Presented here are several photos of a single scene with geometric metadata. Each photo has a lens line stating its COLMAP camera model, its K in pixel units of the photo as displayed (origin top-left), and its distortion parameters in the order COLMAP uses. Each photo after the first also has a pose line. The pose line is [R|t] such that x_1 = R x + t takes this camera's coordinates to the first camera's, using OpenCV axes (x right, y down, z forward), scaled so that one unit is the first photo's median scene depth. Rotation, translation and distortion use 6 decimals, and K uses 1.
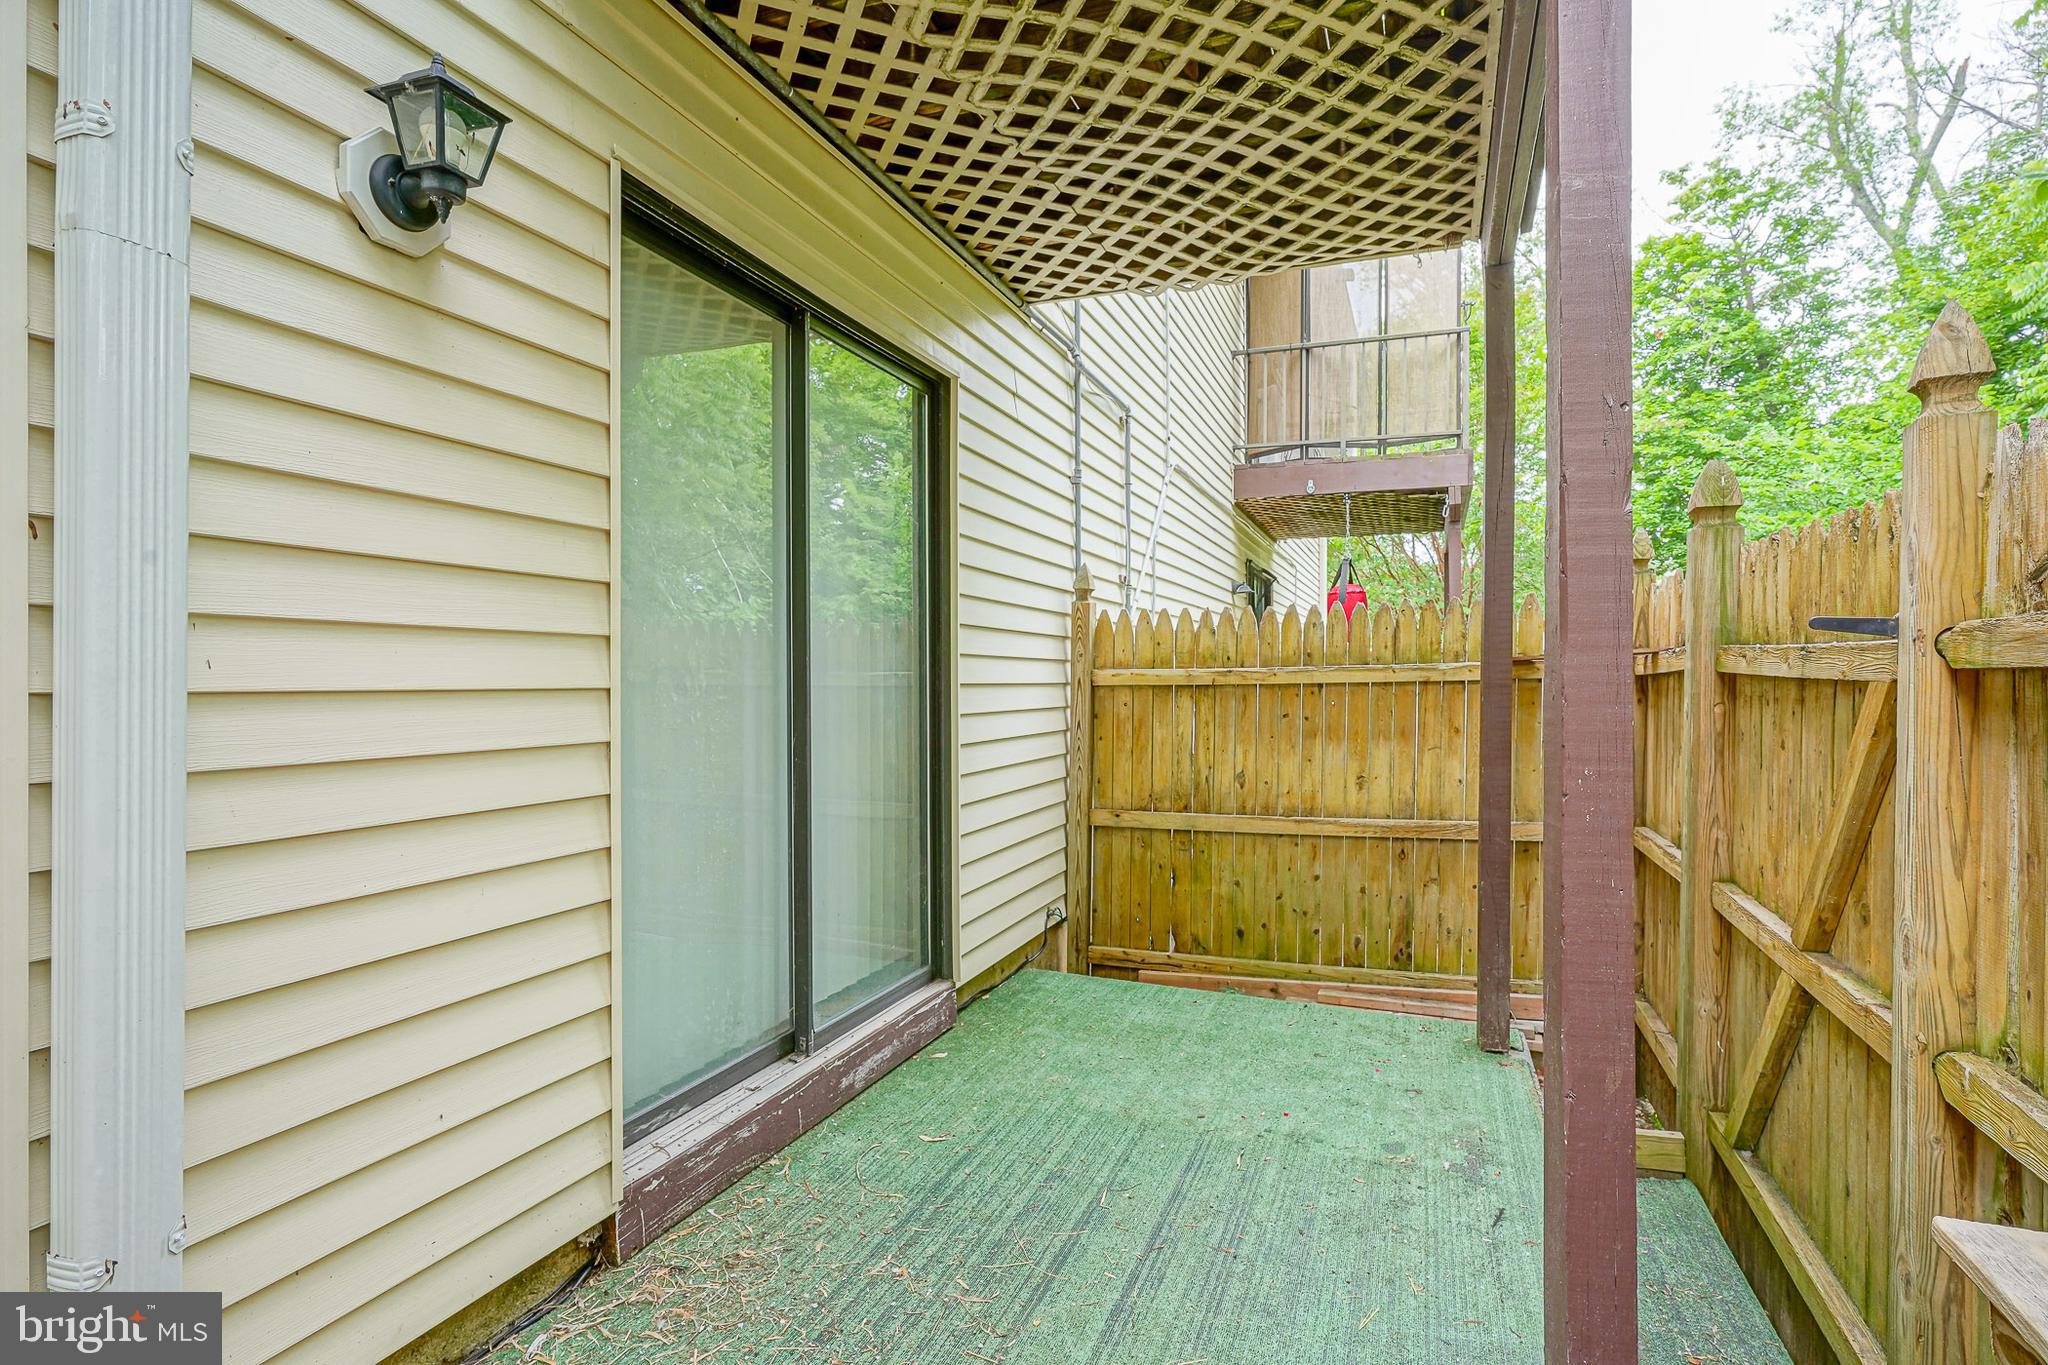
lens RADIAL K [[1037.7, 0, 1031.3], [0, 1037.7, 680.4], [0, 0, 1]] dist [-0.014749, 0.010546]
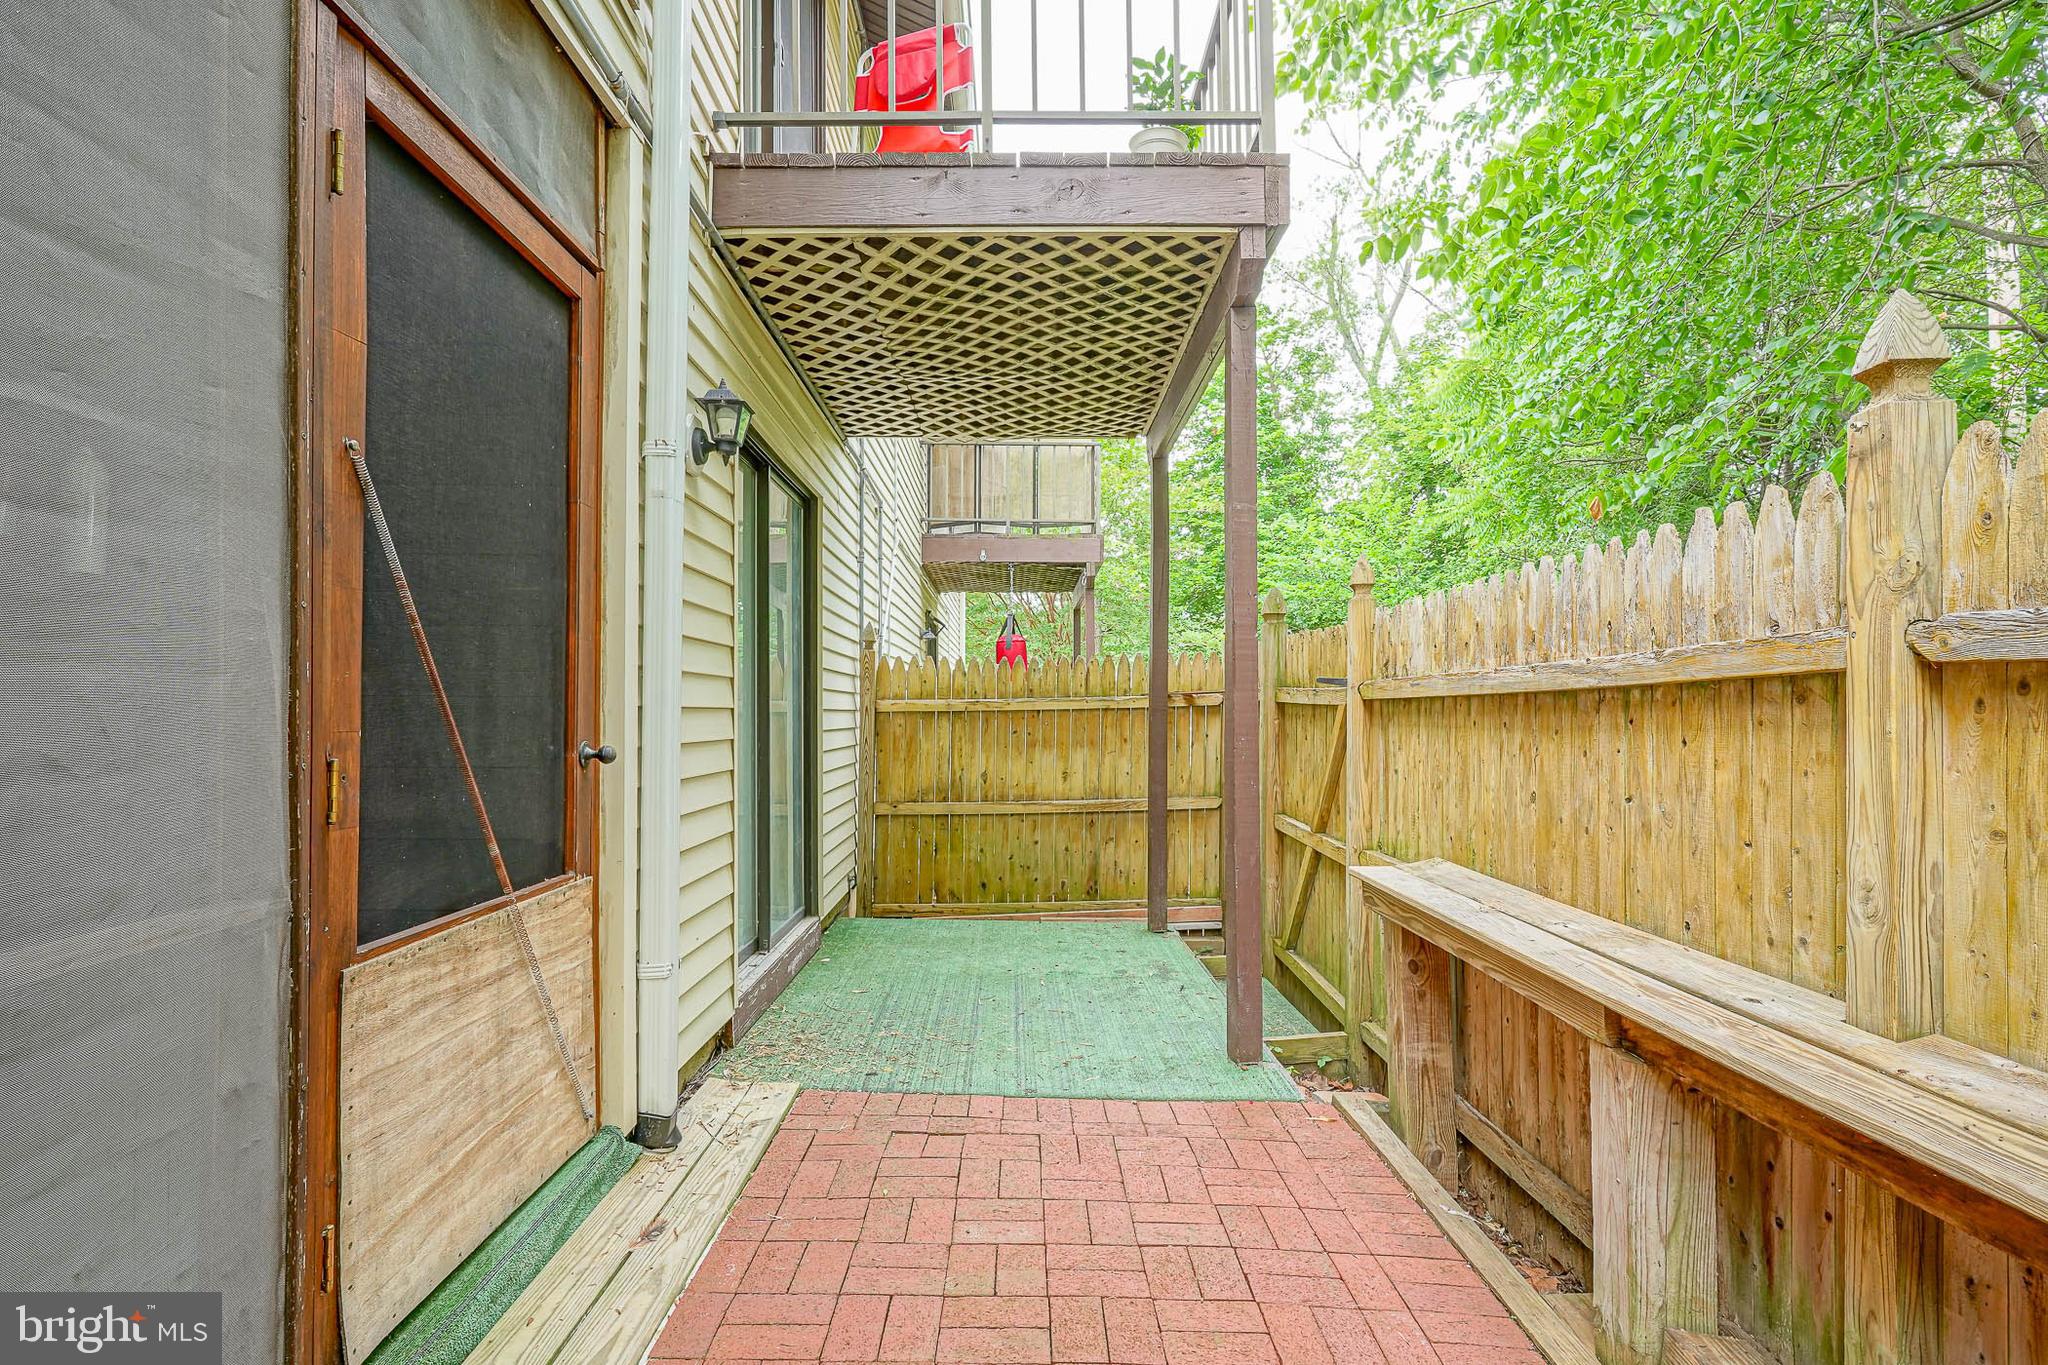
lens RADIAL K [[984.3, 0, 1017.0], [0, 984.3, 691.9], [0, 0, 1]] dist [-0.013826, 0.005485]
pose [[0.940082, 0.007417, 0.340868, -0.220999], [-0.000247, 0.999778, -0.021073, 0.006519], [-0.340949, 0.019726, 0.939875, -0.296021]]
